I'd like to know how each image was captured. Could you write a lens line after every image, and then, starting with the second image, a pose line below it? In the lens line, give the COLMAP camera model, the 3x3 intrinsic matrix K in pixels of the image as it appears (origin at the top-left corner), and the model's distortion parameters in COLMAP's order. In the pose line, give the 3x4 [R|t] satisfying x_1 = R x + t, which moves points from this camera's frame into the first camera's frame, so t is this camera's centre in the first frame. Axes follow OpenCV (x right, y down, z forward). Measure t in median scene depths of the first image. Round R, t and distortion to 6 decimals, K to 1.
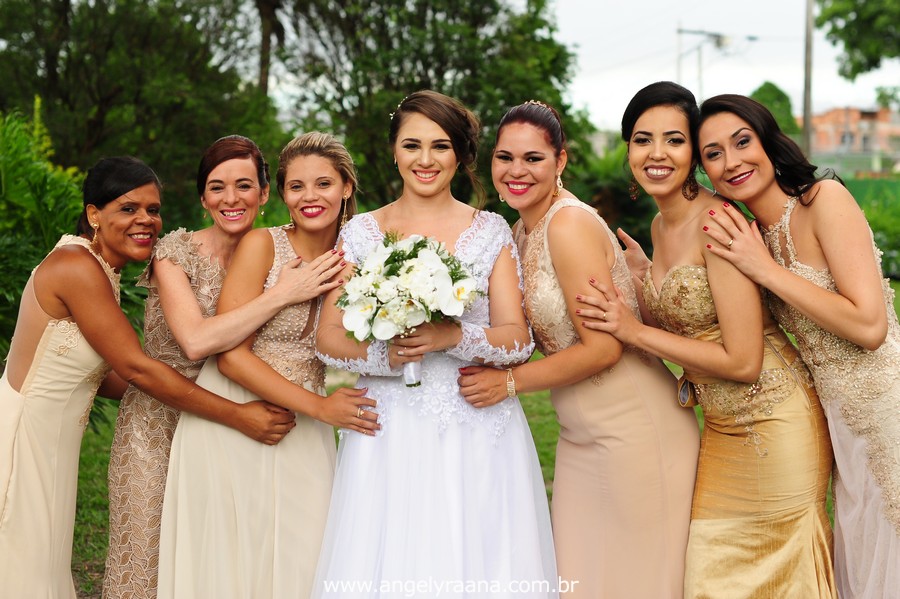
lens RADIAL K [[1293.7, 0, 450.0], [0, 1293.7, 299.5], [0, 0, 1]] dist [-0.105681, -0.043233]
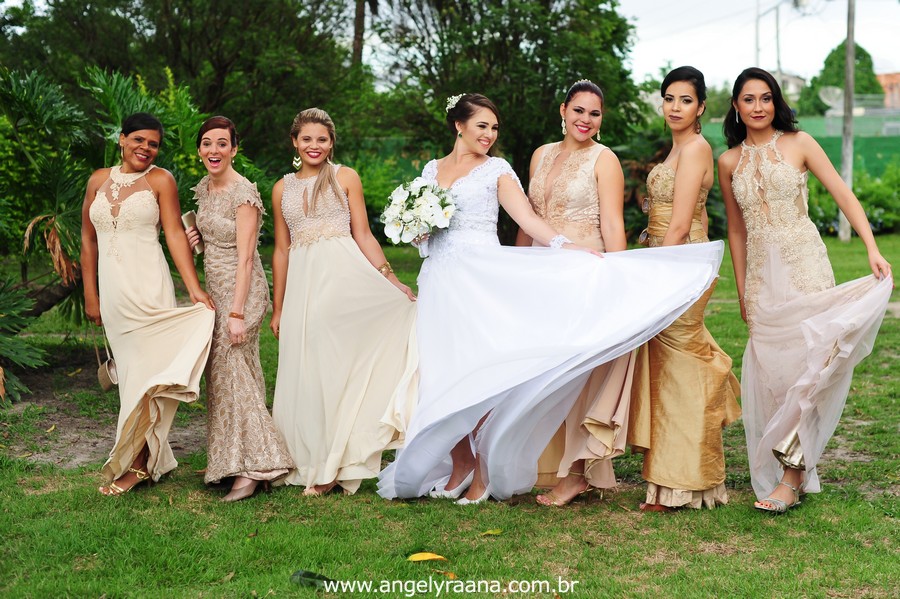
lens RADIAL K [[1293.7, 0, 450.0], [0, 1293.7, 299.5], [0, 0, 1]] dist [-0.105681, -0.043233]
pose [[0.997710, 0.003311, -0.067551, 0.012096], [-0.001142, 0.999484, 0.032109, 0.014503], [0.067622, -0.031958, 0.997199, -0.147178]]
